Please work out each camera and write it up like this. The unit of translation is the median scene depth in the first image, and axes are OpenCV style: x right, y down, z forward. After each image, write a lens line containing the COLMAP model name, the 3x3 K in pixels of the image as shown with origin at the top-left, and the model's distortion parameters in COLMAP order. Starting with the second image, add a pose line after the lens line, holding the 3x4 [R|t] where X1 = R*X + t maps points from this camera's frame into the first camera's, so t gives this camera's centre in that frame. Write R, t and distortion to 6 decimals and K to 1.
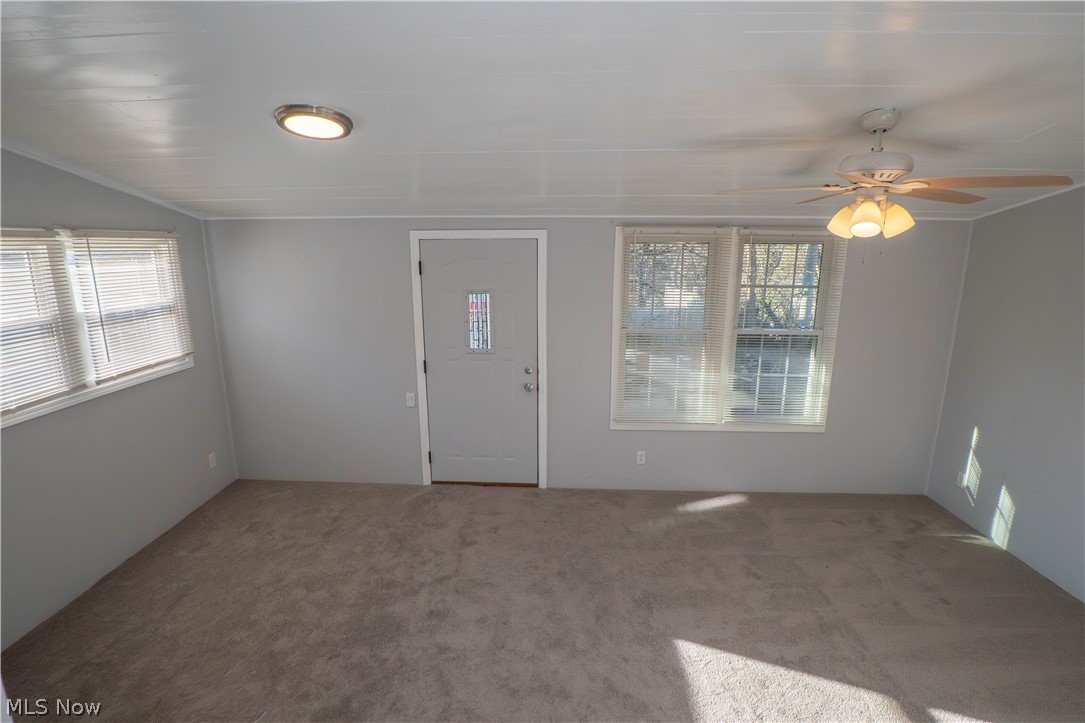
lens RADIAL K [[510.6, 0, 505.4], [0, 510.6, 364.6], [0, 0, 1]] dist [-0.026113, 0.000256]
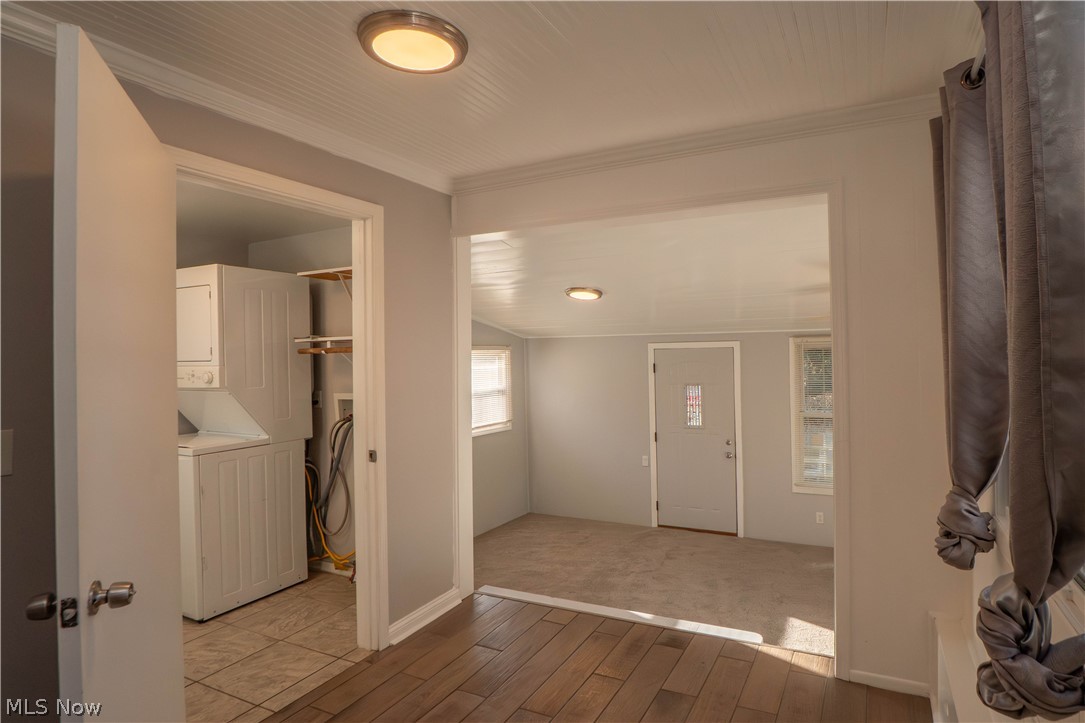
lens RADIAL K [[510.6, 0, 505.4], [0, 510.6, 364.6], [0, 0, 1]] dist [-0.026113, 0.000256]
pose [[0.852812, -0.001986, -0.522214, 0.237715], [-0.104918, 0.978951, -0.175062, 0.104851], [0.511570, 0.204085, 0.834653, -0.454232]]
